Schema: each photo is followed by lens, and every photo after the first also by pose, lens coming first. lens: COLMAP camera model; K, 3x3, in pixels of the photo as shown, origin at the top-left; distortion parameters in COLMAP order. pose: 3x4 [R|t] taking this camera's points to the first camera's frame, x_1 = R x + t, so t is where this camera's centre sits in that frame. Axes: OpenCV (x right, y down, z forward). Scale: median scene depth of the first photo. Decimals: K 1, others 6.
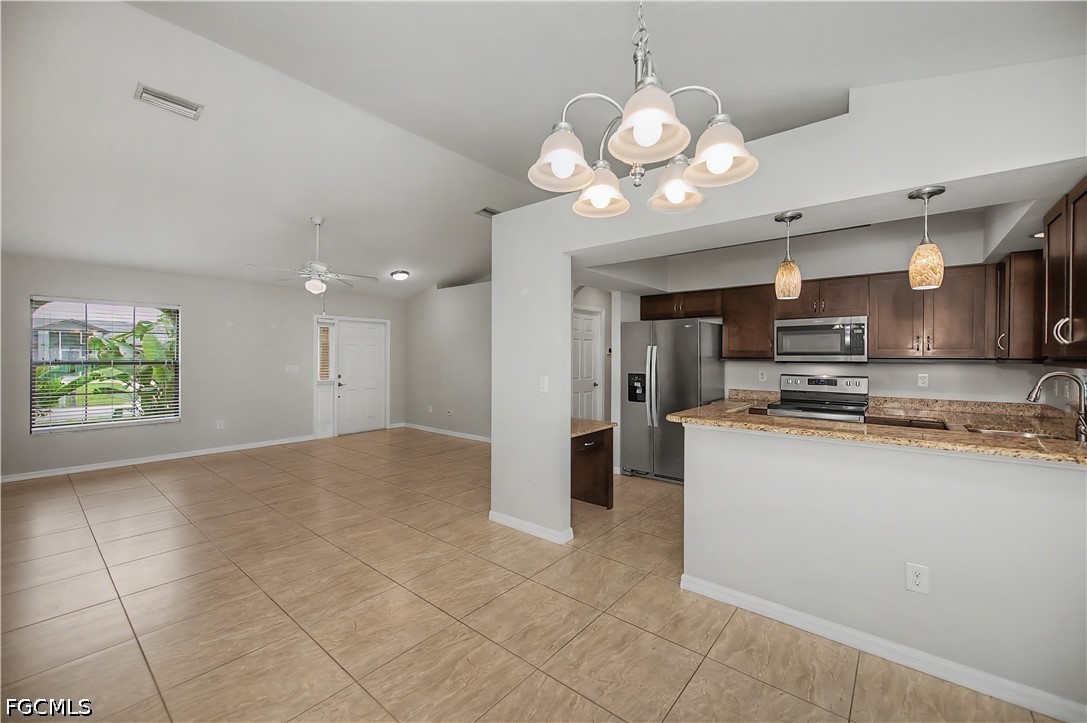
lens RADIAL K [[431.9, 0, 547.4], [0, 431.9, 360.1], [0, 0, 1]] dist [0.000906, -0.000056]
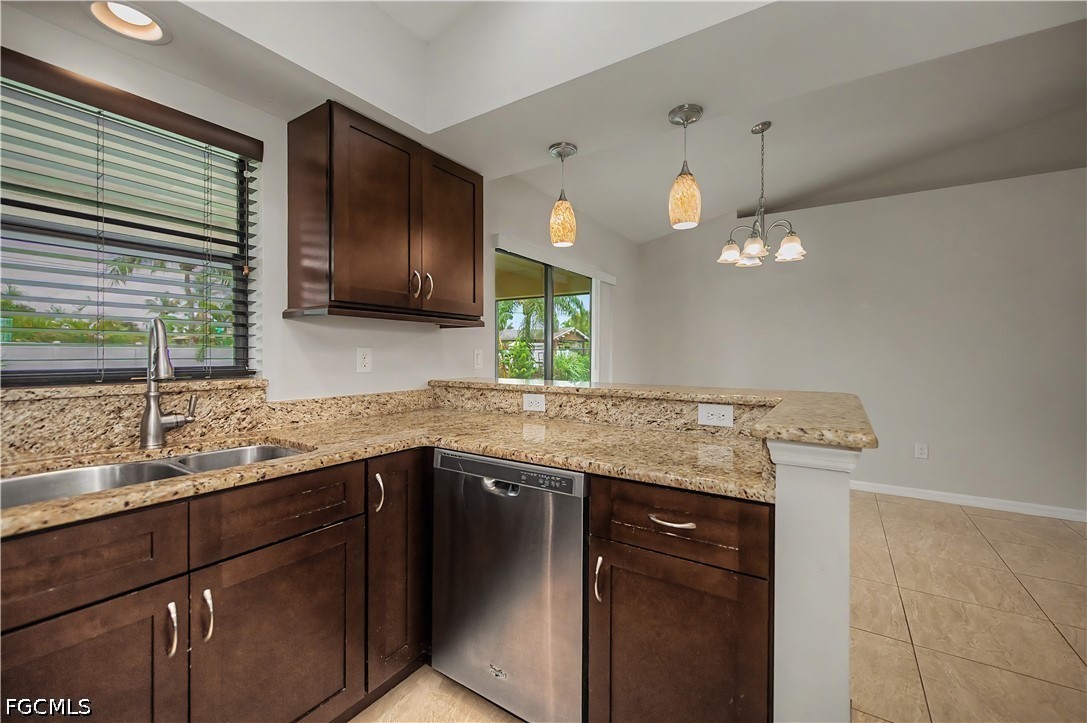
lens RADIAL K [[445.8, 0, 552.2], [0, 445.8, 350.3], [0, 0, 1]] dist [-0.001772, -0.000395]
pose [[-0.993589, -0.007066, -0.112827, 0.528425], [-0.007646, 0.999960, 0.004710, 0.039244], [0.112789, 0.005542, -0.993603, 1.053459]]
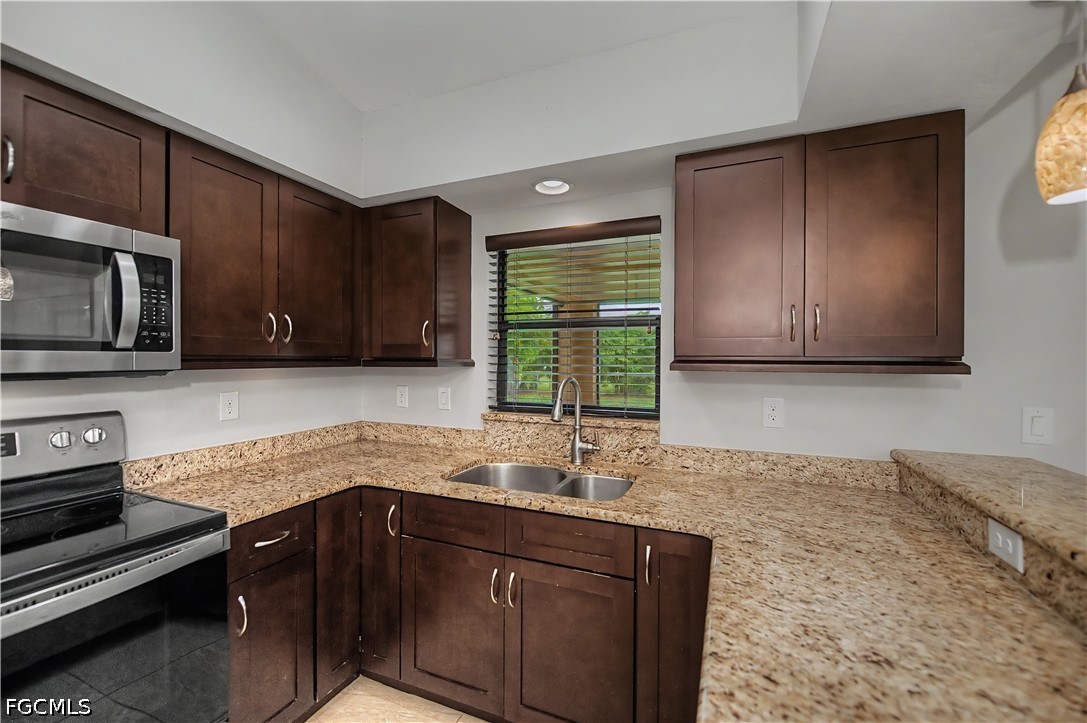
lens RADIAL K [[437.6, 0, 548.2], [0, 437.6, 360.3], [0, 0, 1]] dist [-0.000256, -0.000373]
pose [[-0.291541, -0.008882, 0.956517, 0.320251], [0.005200, 0.999927, 0.010870, -0.006684], [-0.956544, 0.008143, -0.291474, 0.841385]]
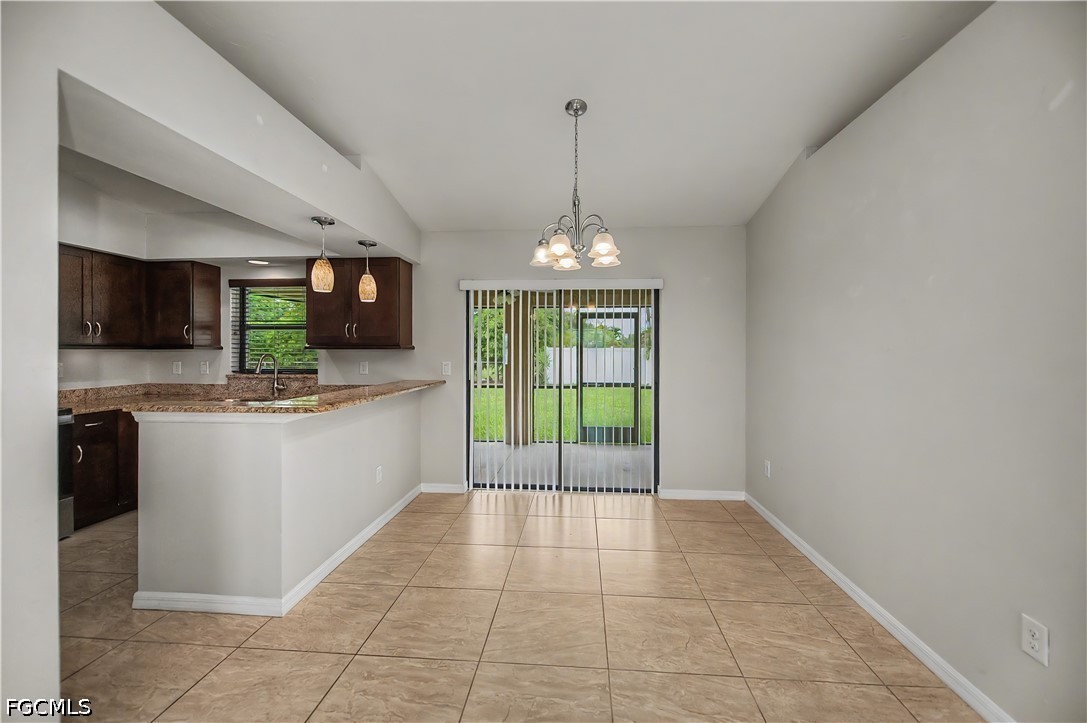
lens RADIAL K [[435.1, 0, 547.9], [0, 435.1, 353.3], [0, 0, 1]] dist [0.000489, -0.000180]
pose [[-0.572503, -0.007786, 0.819866, -0.455025], [0.006274, 0.999884, 0.013876, 0.007098], [-0.819879, 0.013088, -0.572388, 0.718284]]
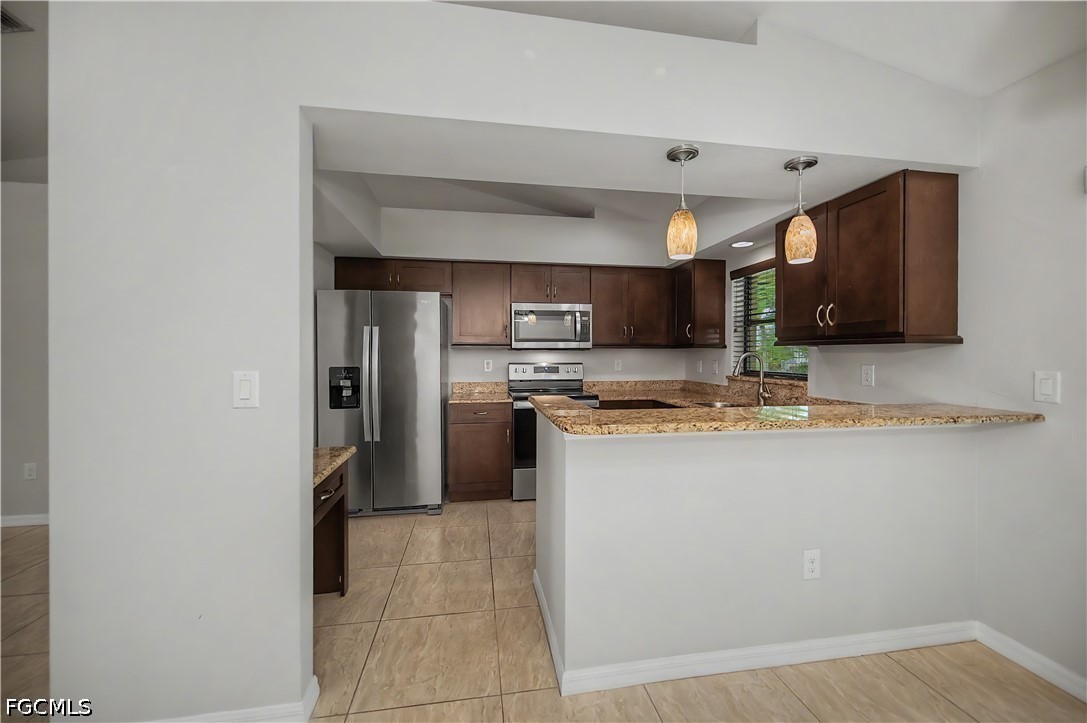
lens RADIAL K [[432.9, 0, 545.2], [0, 432.9, 354.8], [0, 0, 1]] dist [0.009190, -0.000415]
pose [[0.661140, -0.005398, 0.750243, -0.122887], [0.008892, 0.999960, -0.000642, 0.019973], [-0.750210, 0.007096, 0.661161, 0.405568]]
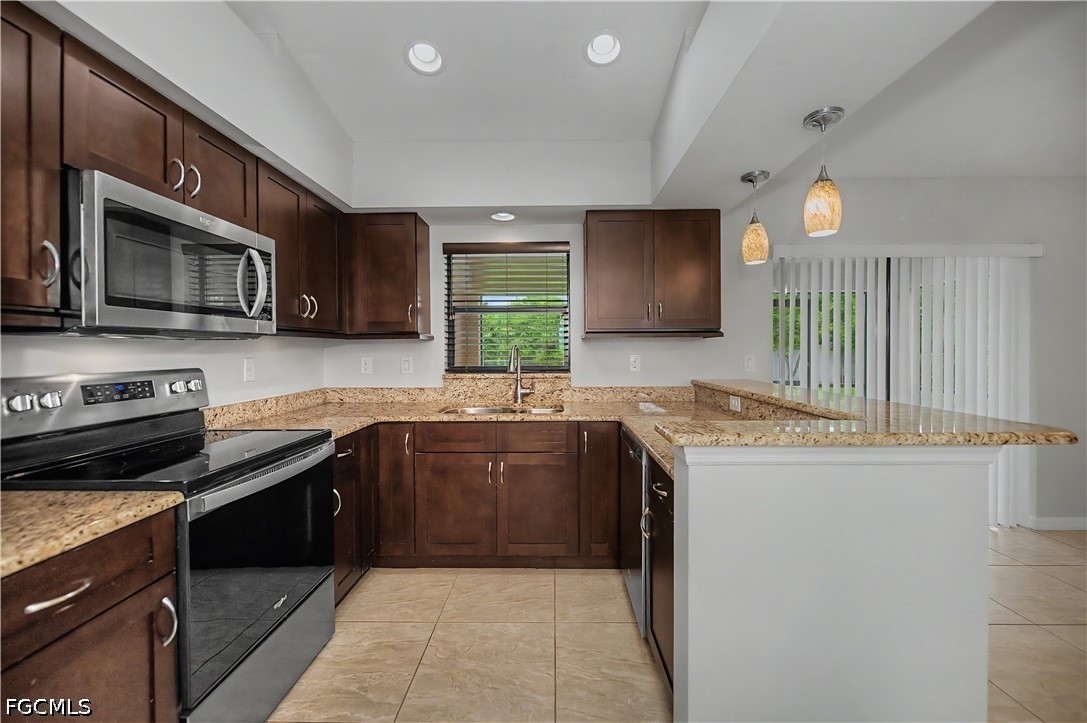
lens RADIAL K [[435.1, 0, 547.9], [0, 435.1, 353.3], [0, 0, 1]] dist [0.000489, -0.000180]
pose [[-0.623864, -0.007030, 0.781501, 0.170955], [0.011761, 0.999762, 0.018382, 0.020344], [-0.781444, 0.020659, -0.623633, 1.099771]]
